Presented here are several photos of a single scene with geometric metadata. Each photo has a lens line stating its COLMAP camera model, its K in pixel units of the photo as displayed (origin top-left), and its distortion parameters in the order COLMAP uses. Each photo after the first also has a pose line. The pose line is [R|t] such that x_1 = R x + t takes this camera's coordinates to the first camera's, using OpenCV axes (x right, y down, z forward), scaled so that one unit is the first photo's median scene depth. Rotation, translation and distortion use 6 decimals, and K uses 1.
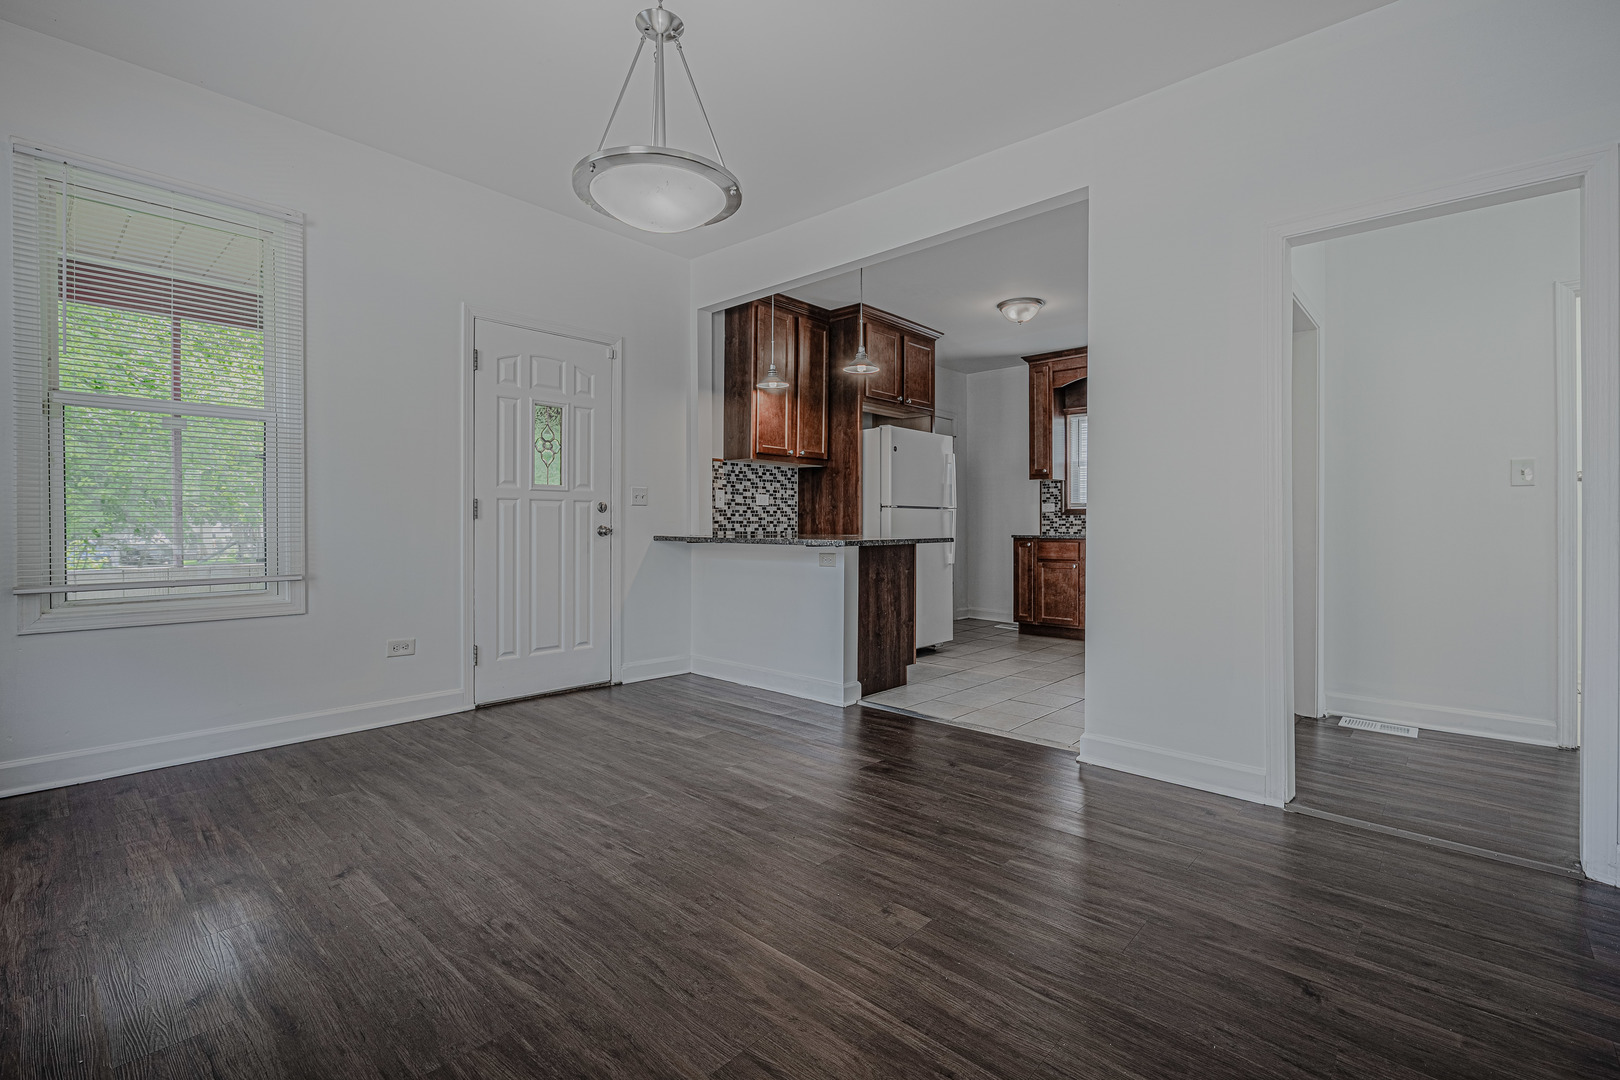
lens RADIAL K [[725.2, 0, 812.9], [0, 725.2, 531.9], [0, 0, 1]] dist [-0.010135, 0.003818]
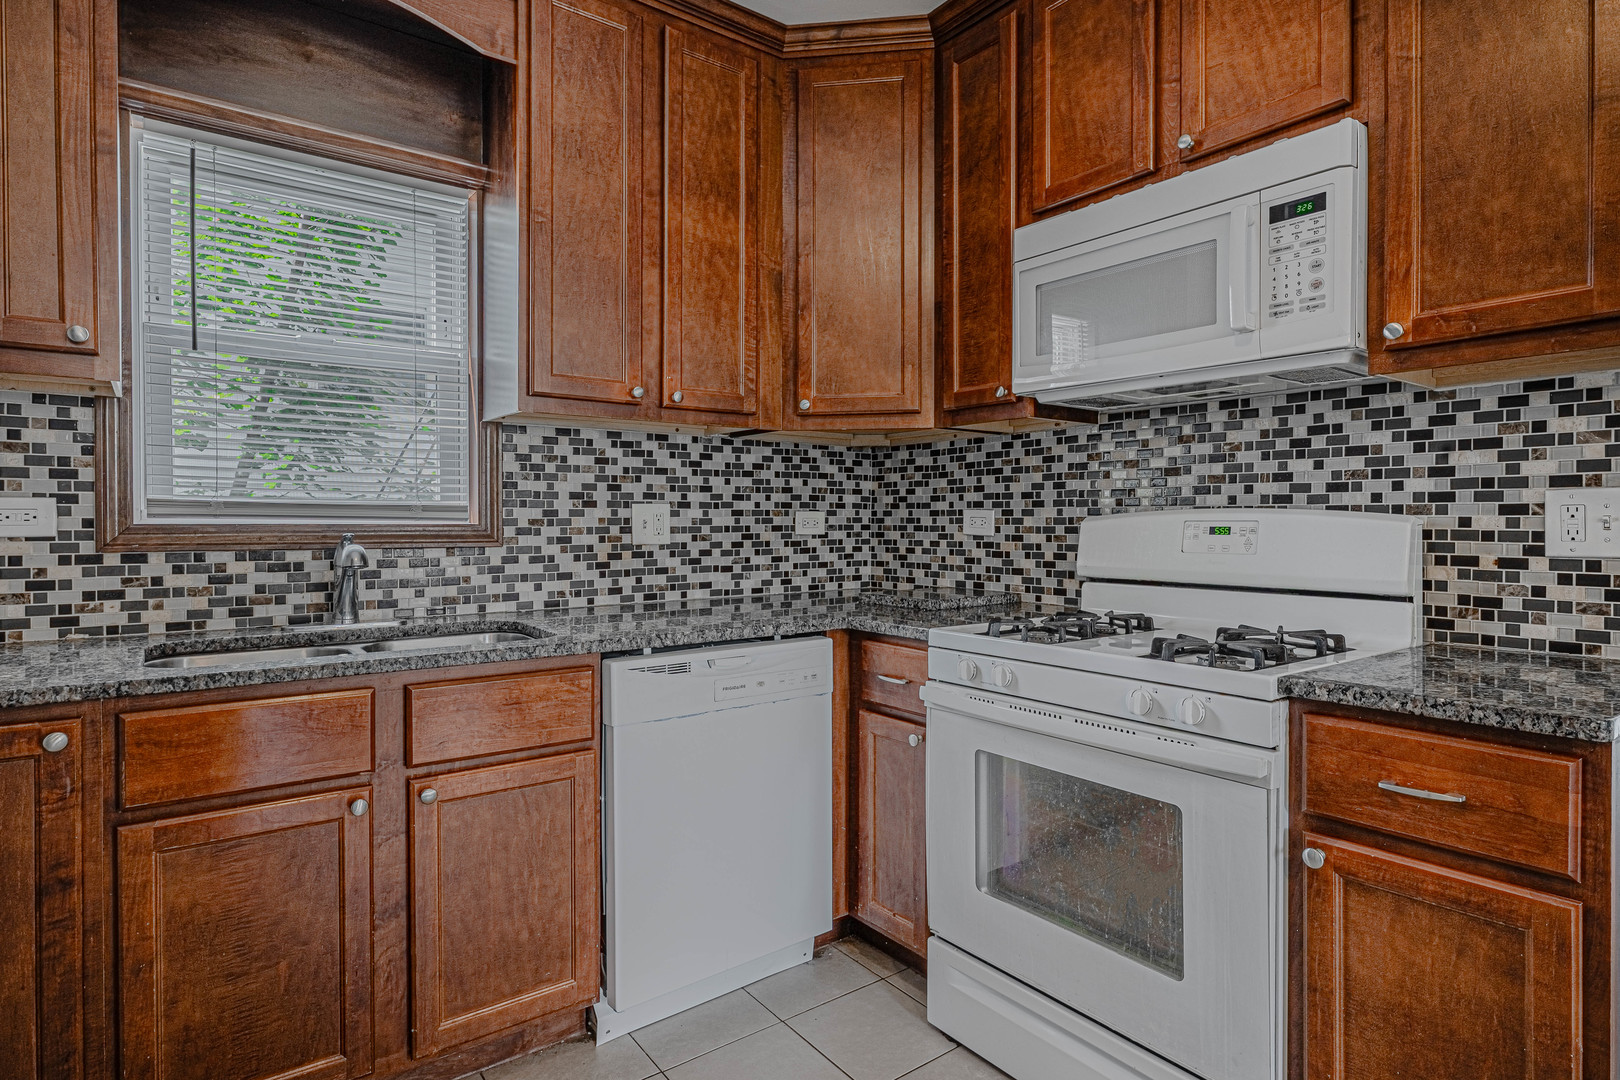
lens RADIAL K [[860.0, 0, 804.7], [0, 860.0, 527.9], [0, 0, 1]] dist [0.002332, -0.002006]
pose [[0.193289, -0.007466, 0.981114, 0.177527], [0.008728, 0.999945, 0.005889, -0.043240], [-0.981103, 0.007425, 0.193343, 1.045745]]
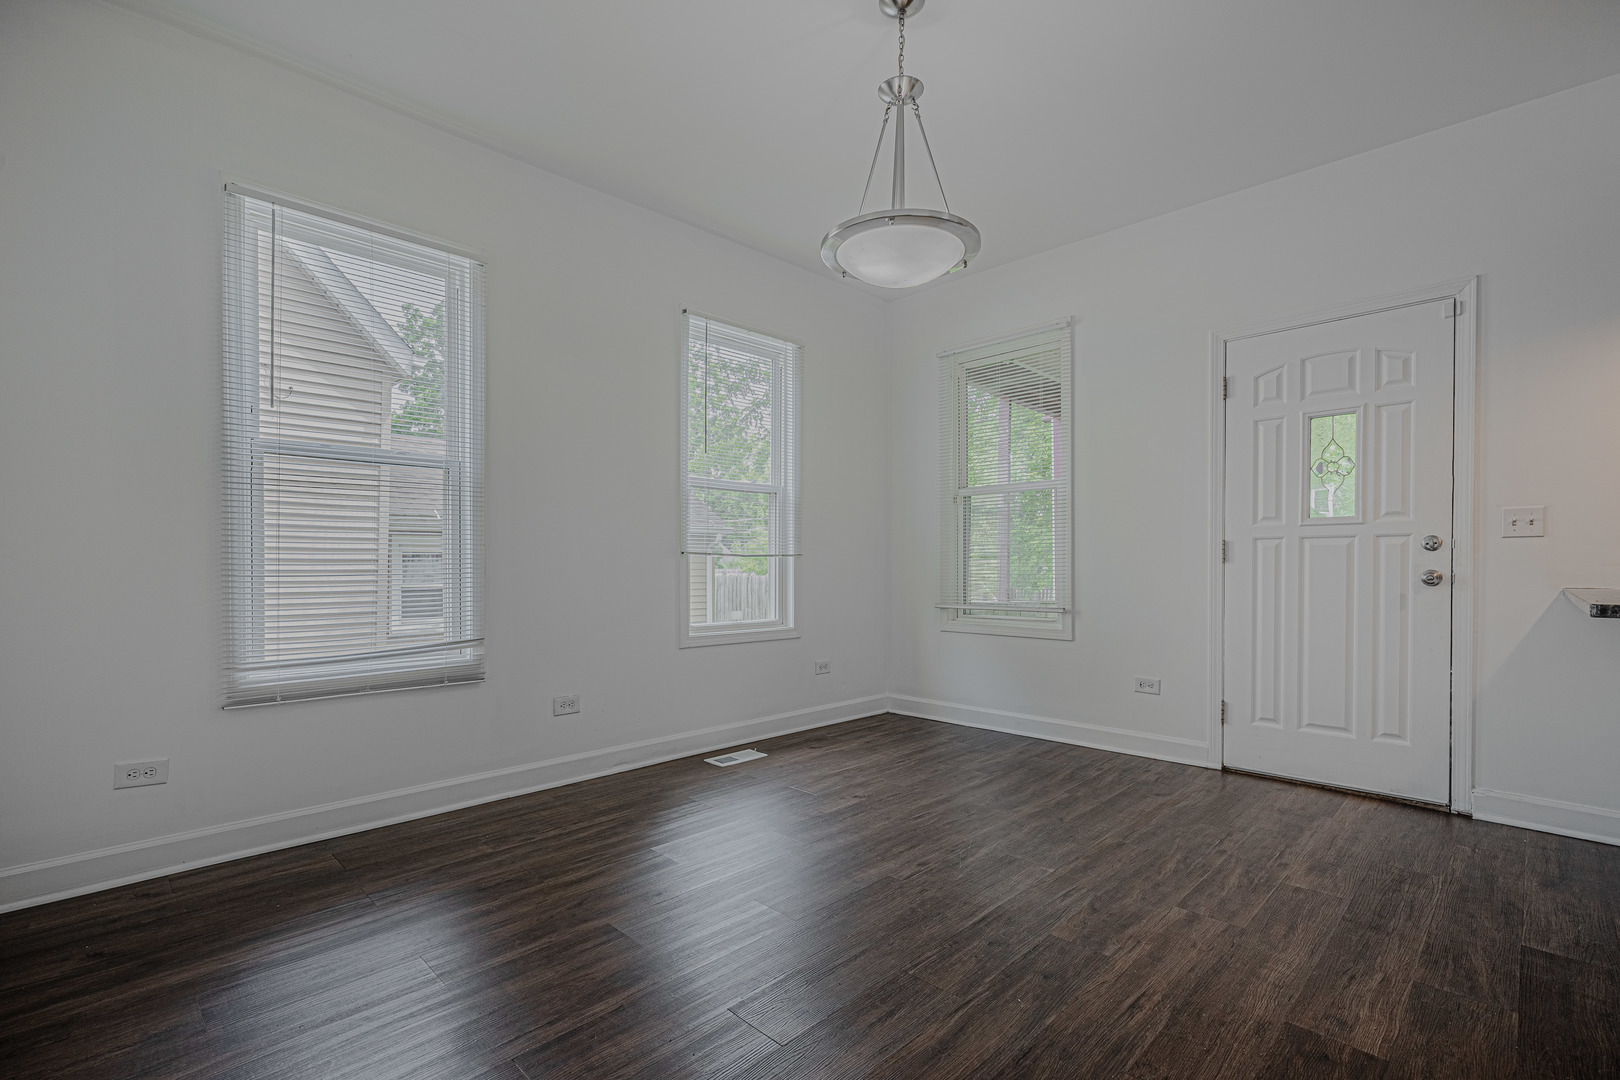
lens RADIAL K [[725.2, 0, 800.8], [0, 725.2, 577.6], [0, 0, 1]] dist [-0.010135, 0.003818]
pose [[-0.055331, 0.010225, -0.998416, 0.372560], [-0.012850, 0.999857, 0.010951, -0.001561], [0.998385, 0.013435, -0.055192, 0.405631]]
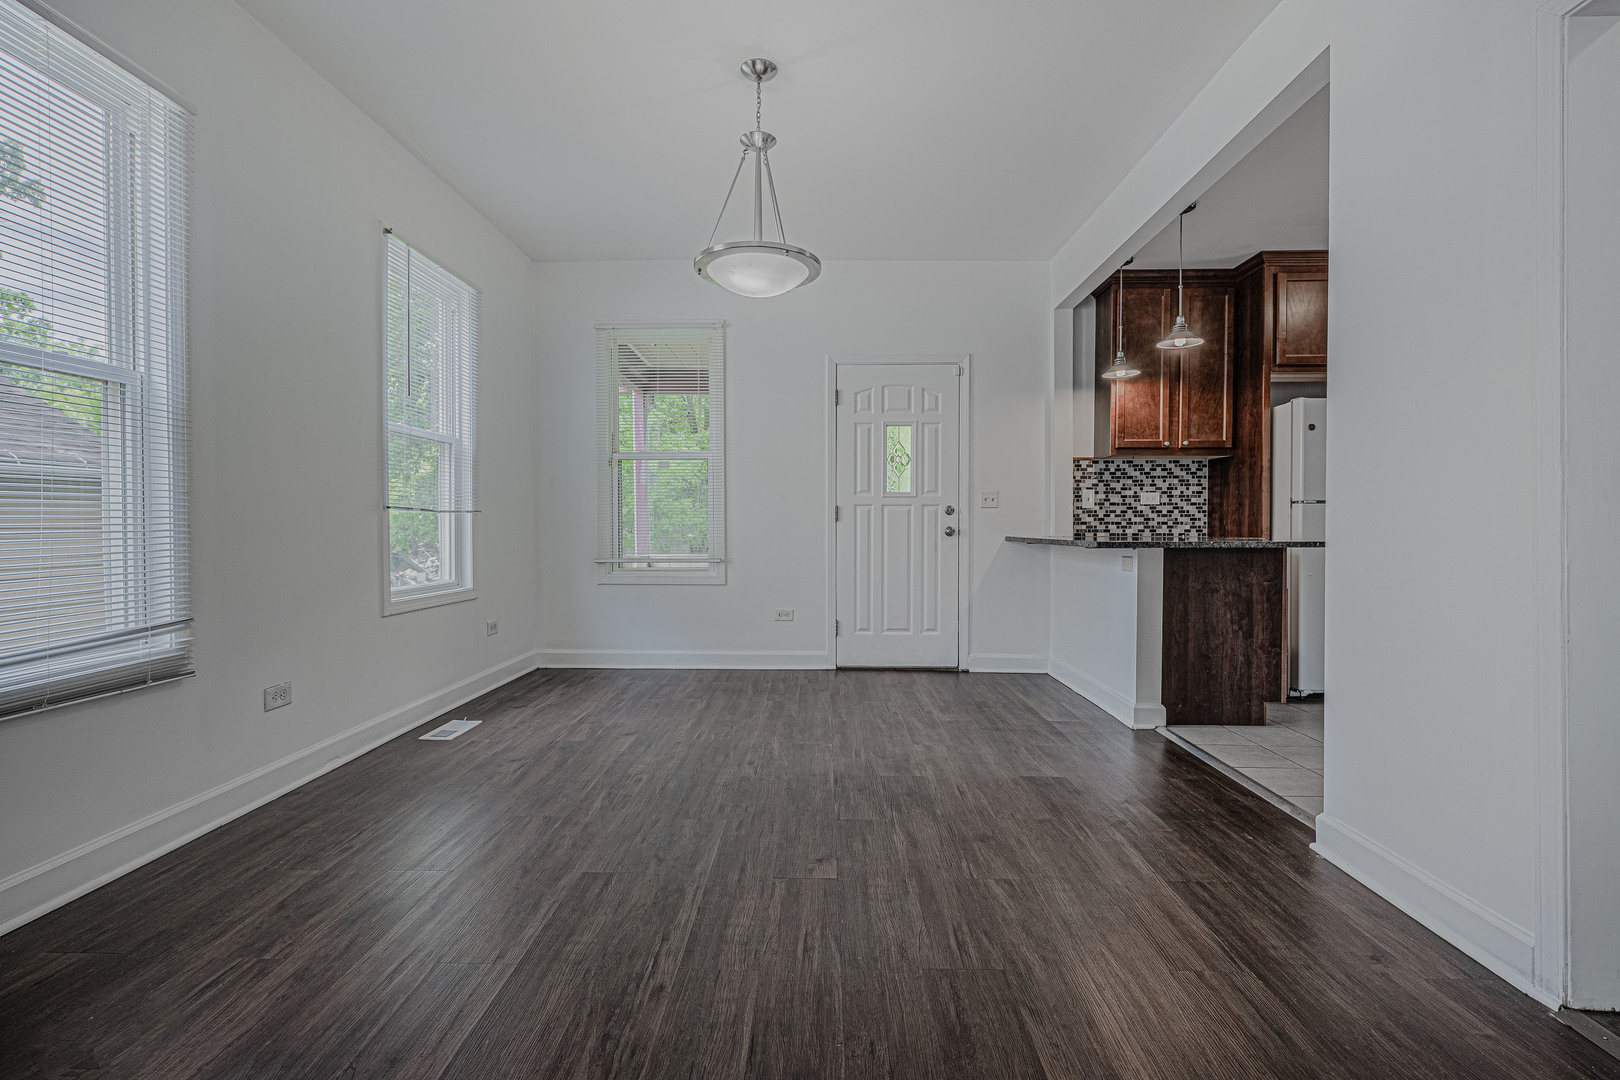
lens RADIAL K [[725.2, 0, 800.5], [0, 725.2, 537.2], [0, 0, 1]] dist [-0.010135, 0.003818]
pose [[0.649125, 0.008069, -0.760639, 0.368703], [-0.007921, 0.999961, 0.003848, 0.004562], [0.760640, 0.003527, 0.649164, 0.091778]]
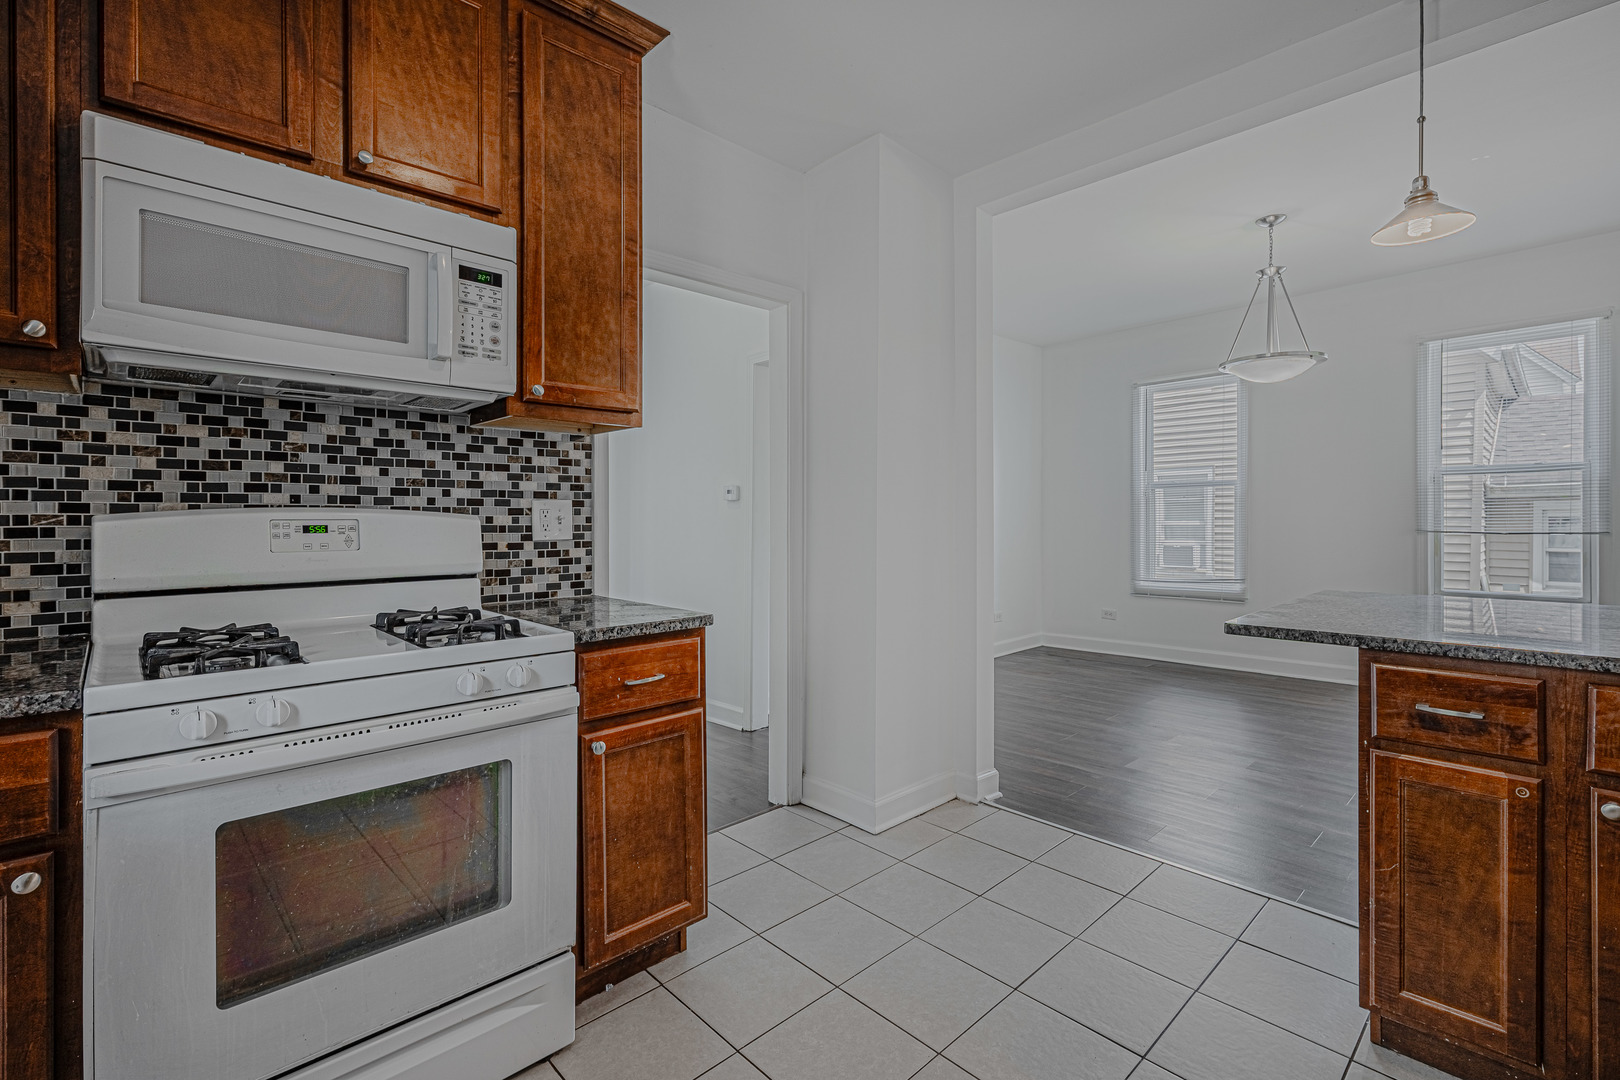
lens RADIAL K [[725.2, 0, 819.9], [0, 725.2, 517.9], [0, 0, 1]] dist [-0.010135, 0.003818]
pose [[-0.997760, 0.001188, 0.066889, 0.347081], [0.001839, 0.999951, 0.009679, -0.046184], [-0.066874, 0.009780, -0.997713, 1.267403]]
